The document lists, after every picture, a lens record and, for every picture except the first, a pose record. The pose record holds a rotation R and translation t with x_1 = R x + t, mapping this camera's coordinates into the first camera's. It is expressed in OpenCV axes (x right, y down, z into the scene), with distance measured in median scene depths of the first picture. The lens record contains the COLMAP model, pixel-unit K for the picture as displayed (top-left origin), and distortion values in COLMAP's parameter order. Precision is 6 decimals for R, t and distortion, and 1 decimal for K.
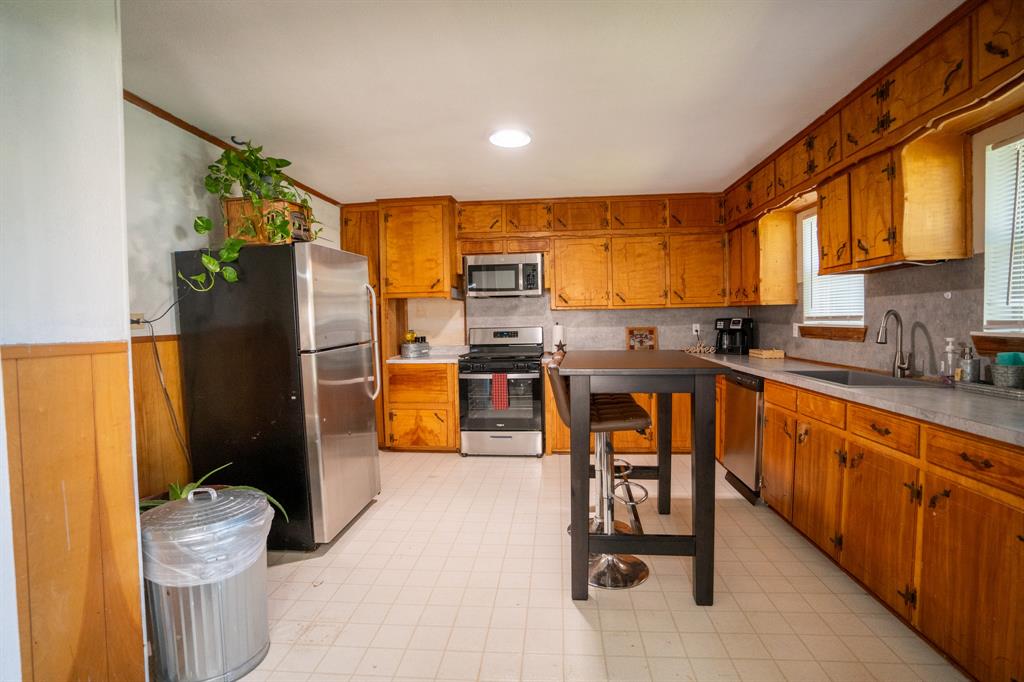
lens RADIAL K [[503.8, 0, 510.8], [0, 503.8, 340.5], [0, 0, 1]] dist [-0.089294, 0.044674]
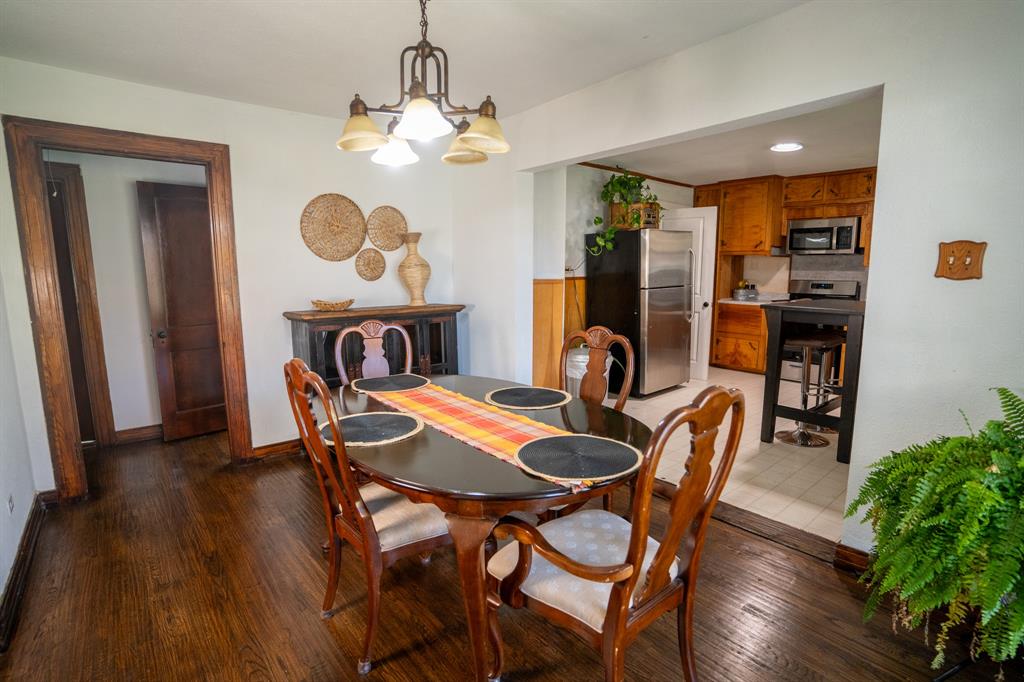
lens RADIAL K [[503.8, 0, 510.8], [0, 503.8, 340.5], [0, 0, 1]] dist [-0.089294, 0.044674]
pose [[0.715783, 0.117222, -0.688414, 0.299721], [-0.041292, 0.991190, 0.125845, 0.000336], [0.697101, -0.061652, 0.714317, -0.381107]]
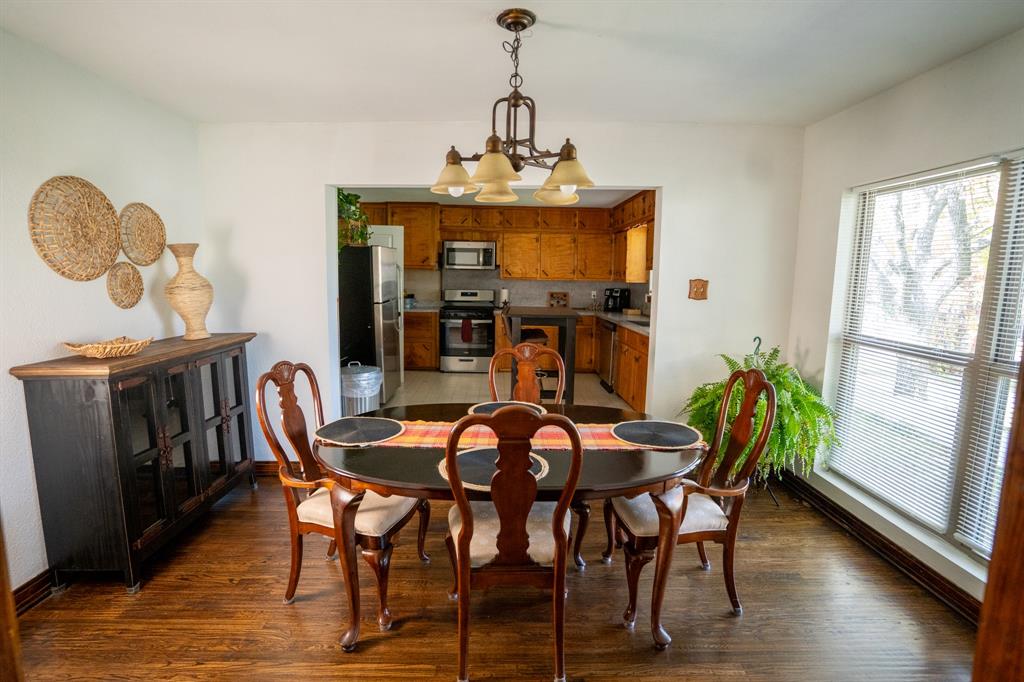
lens RADIAL K [[503.8, 0, 510.8], [0, 503.8, 340.5], [0, 0, 1]] dist [-0.089294, 0.044674]
pose [[0.992560, 0.019750, 0.120144, -0.070998], [-0.030276, 0.995798, 0.086422, -0.008809], [-0.117932, -0.089417, 0.988988, -0.556683]]
